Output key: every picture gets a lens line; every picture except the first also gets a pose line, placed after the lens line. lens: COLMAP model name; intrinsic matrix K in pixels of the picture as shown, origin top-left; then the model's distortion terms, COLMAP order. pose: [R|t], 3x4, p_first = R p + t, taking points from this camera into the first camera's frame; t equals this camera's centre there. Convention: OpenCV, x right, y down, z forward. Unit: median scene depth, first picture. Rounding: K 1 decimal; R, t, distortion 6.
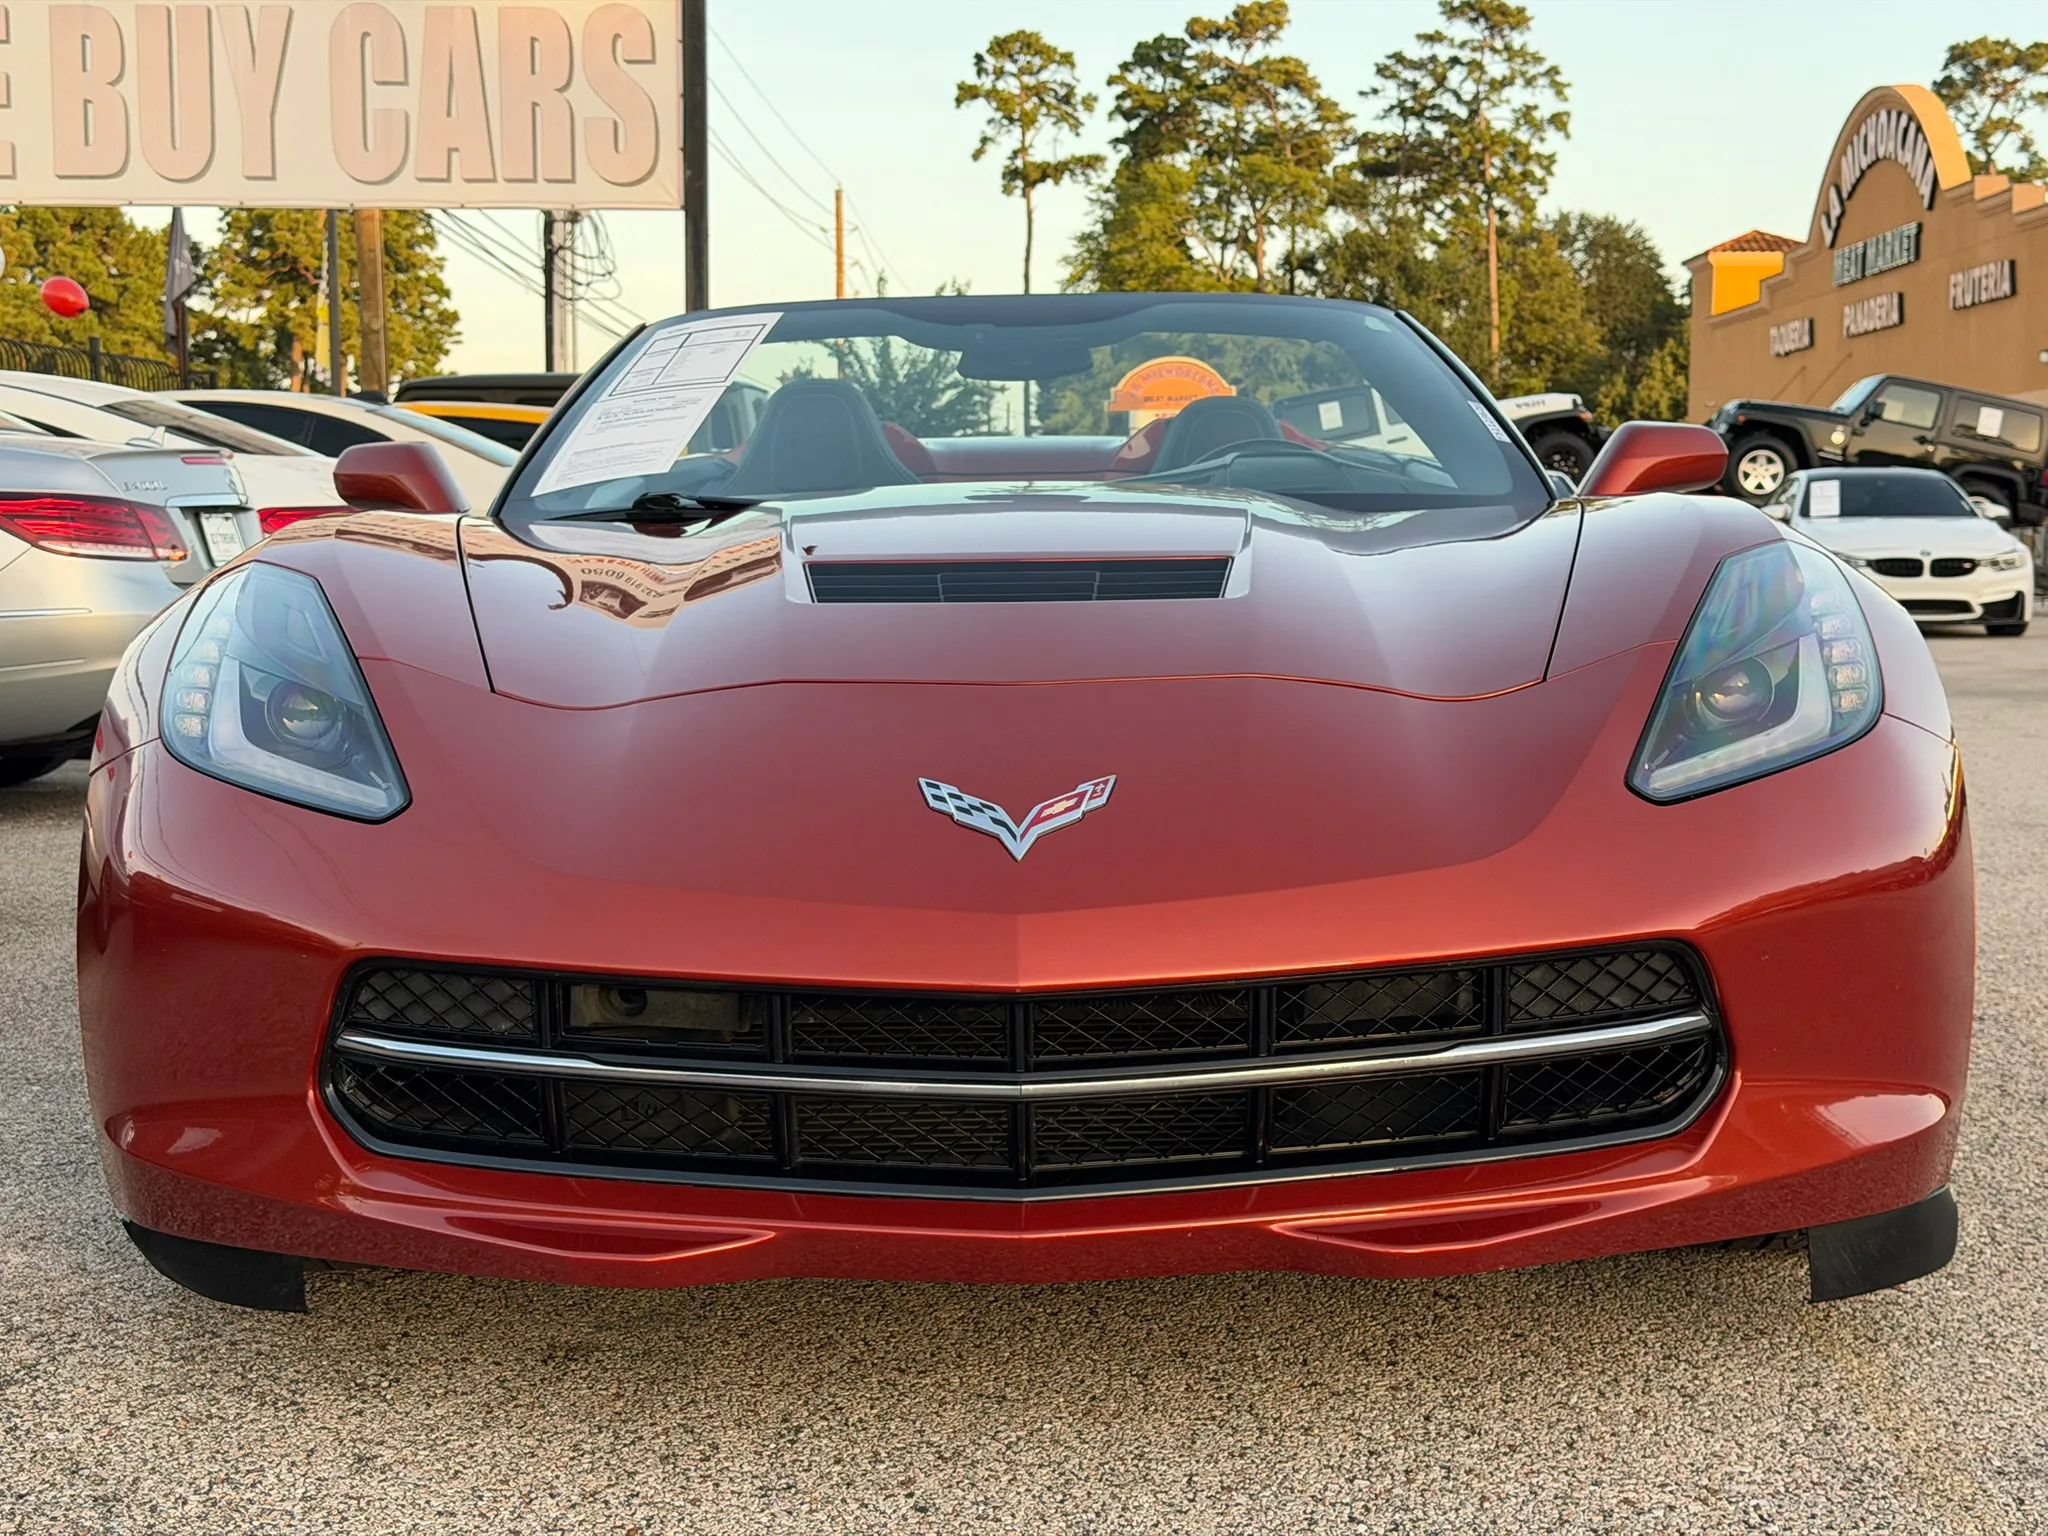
lens RADIAL K [[2899.1, 0, 1024.0], [0, 2899.1, 768.0], [0, 0, 1]] dist [0.182484, -0.343281]
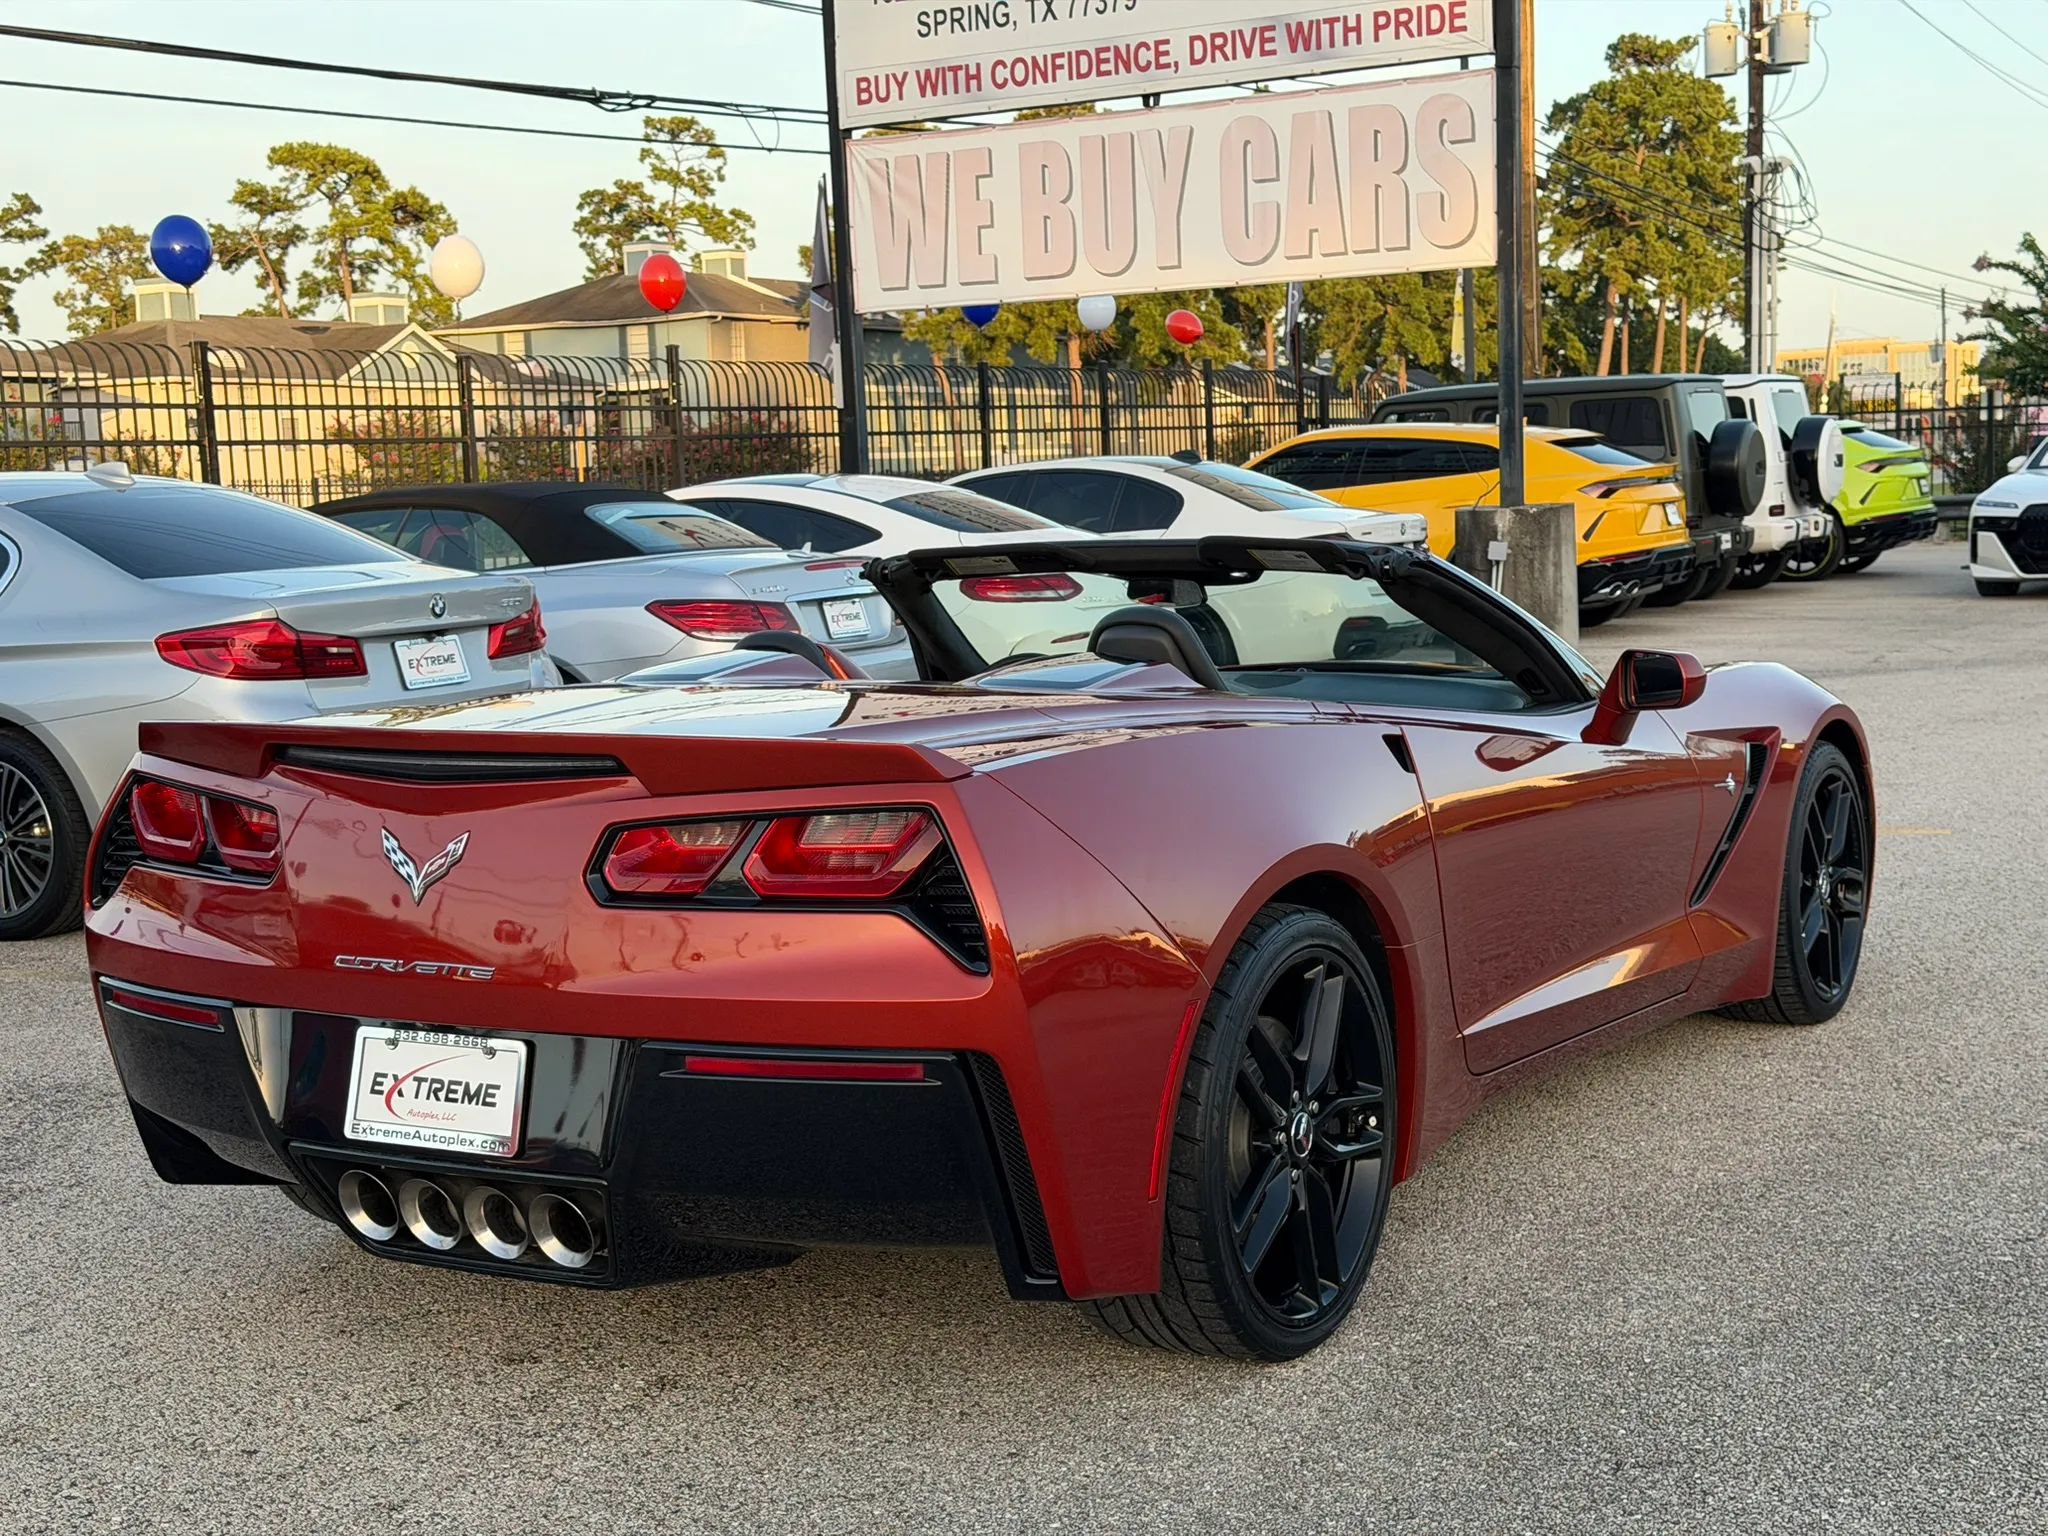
lens RADIAL K [[2897.8, 0, 1002.4], [0, 2897.8, 762.5], [0, 0, 1]] dist [0.213301, -0.506336]
pose [[0.893007, 0.004992, -0.450015, 0.101450], [0.005466, 0.999744, 0.021937, -0.008665], [0.450009, -0.022049, 0.892752, -0.057411]]
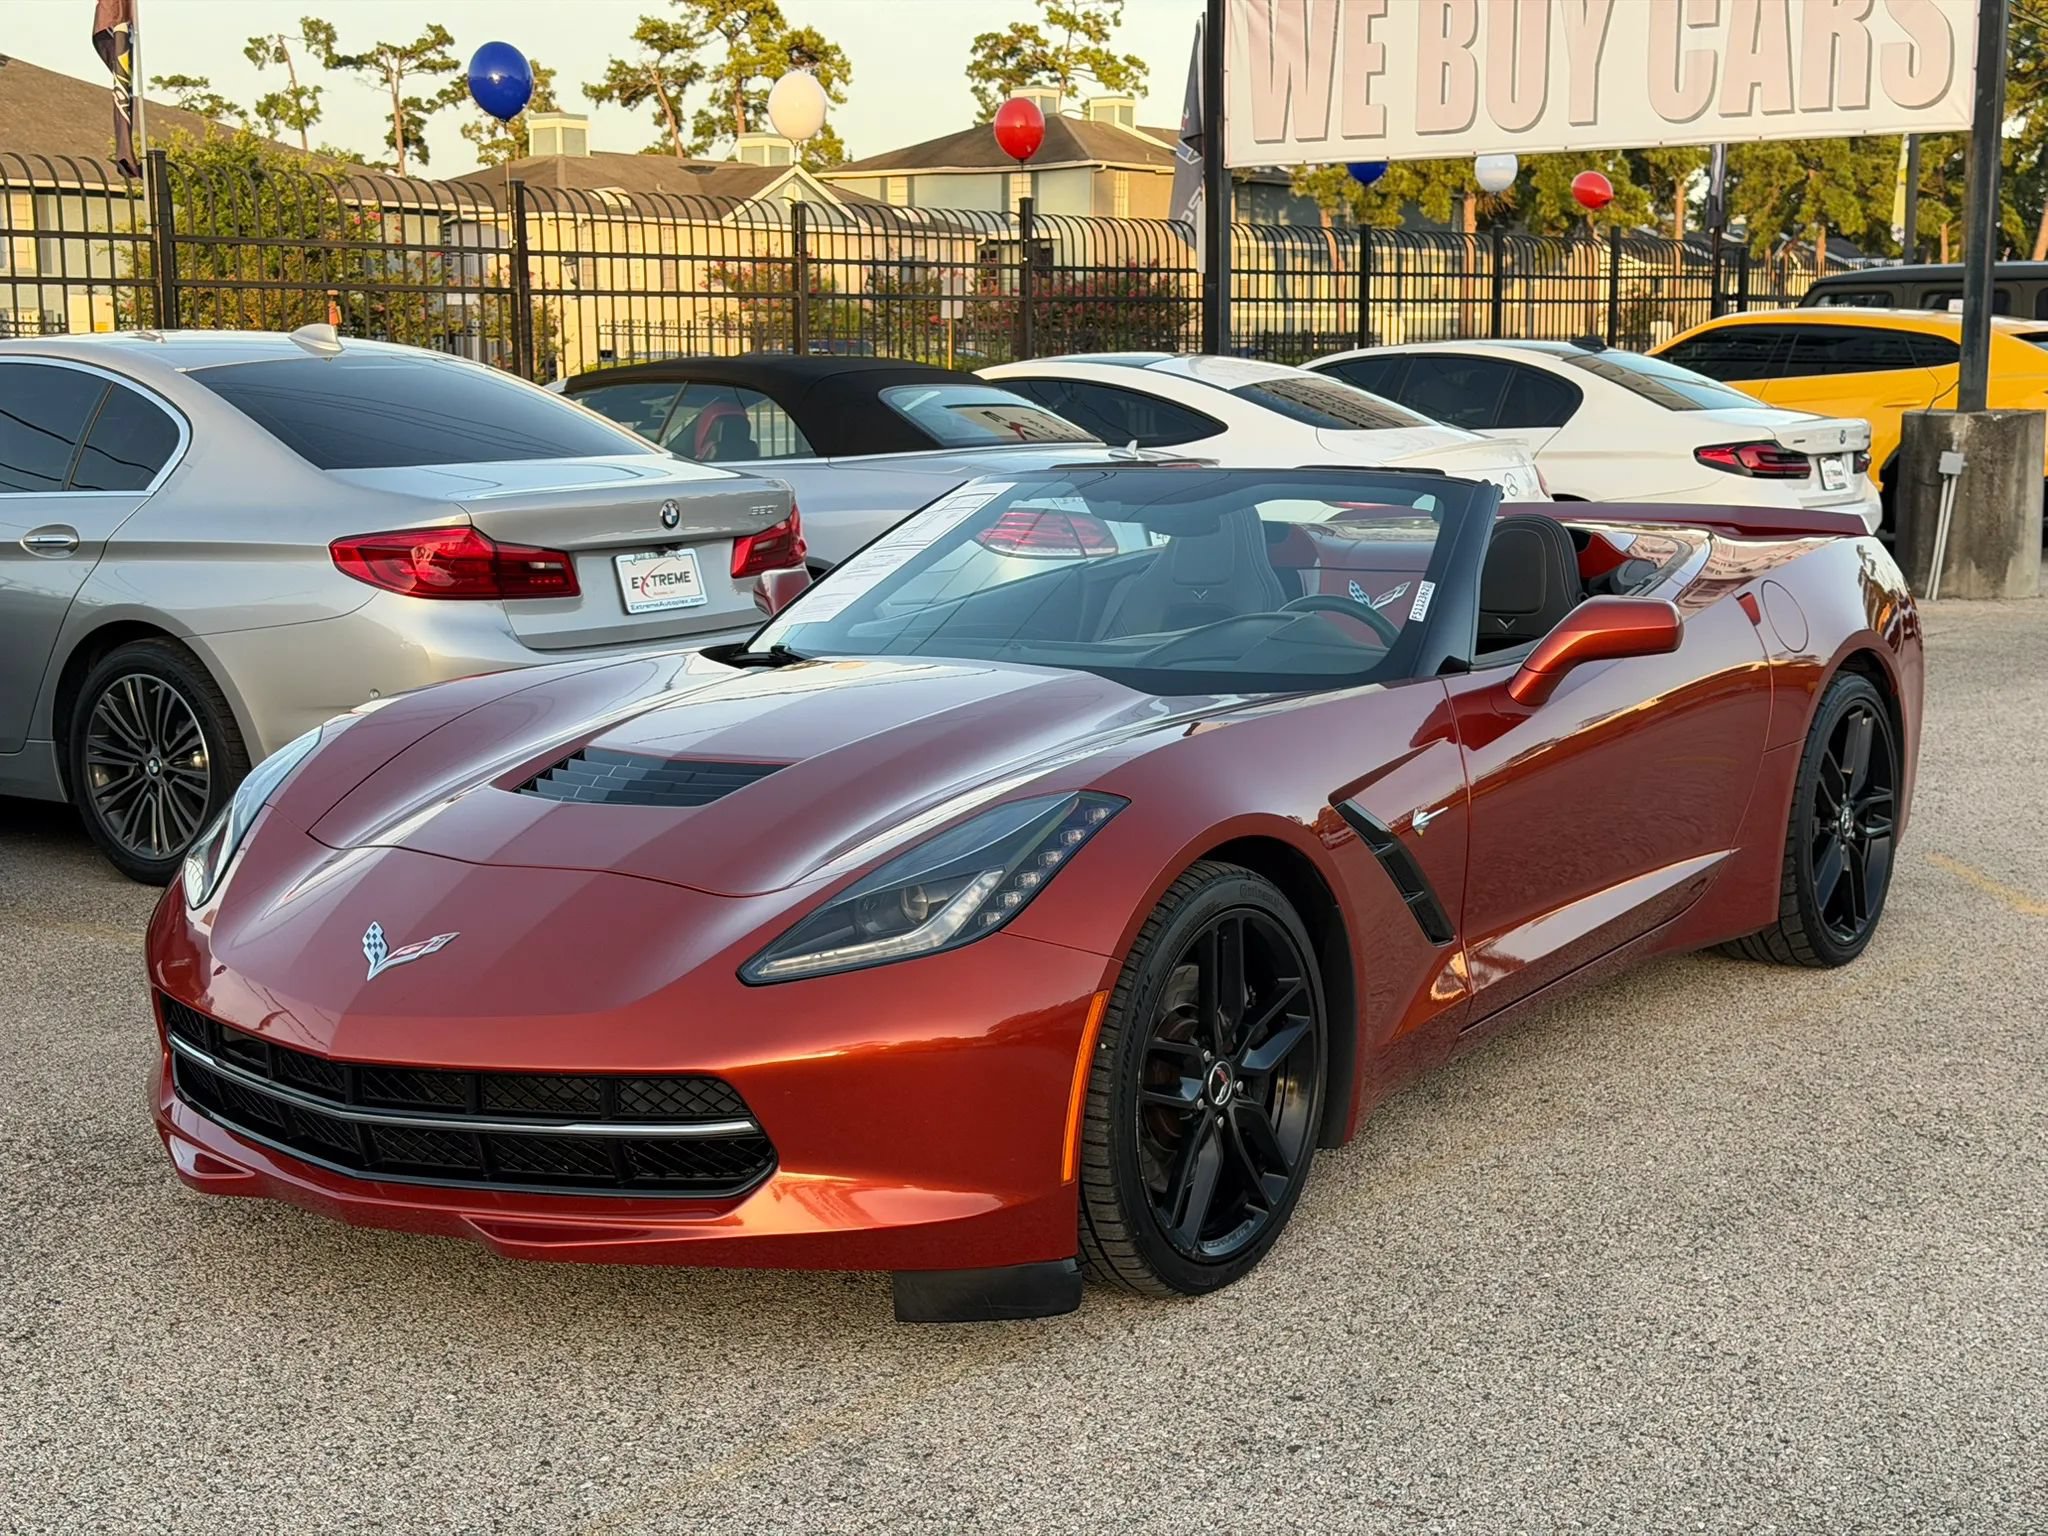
lens RADIAL K [[2897.8, 0, 1002.4], [0, 2897.8, 762.5], [0, 0, 1]] dist [0.213301, -0.506336]
pose [[0.828282, 0.074674, -0.555313, 0.081503], [-0.040866, 0.996491, 0.073046, -0.015498], [0.558819, -0.037809, 0.828427, -0.014062]]
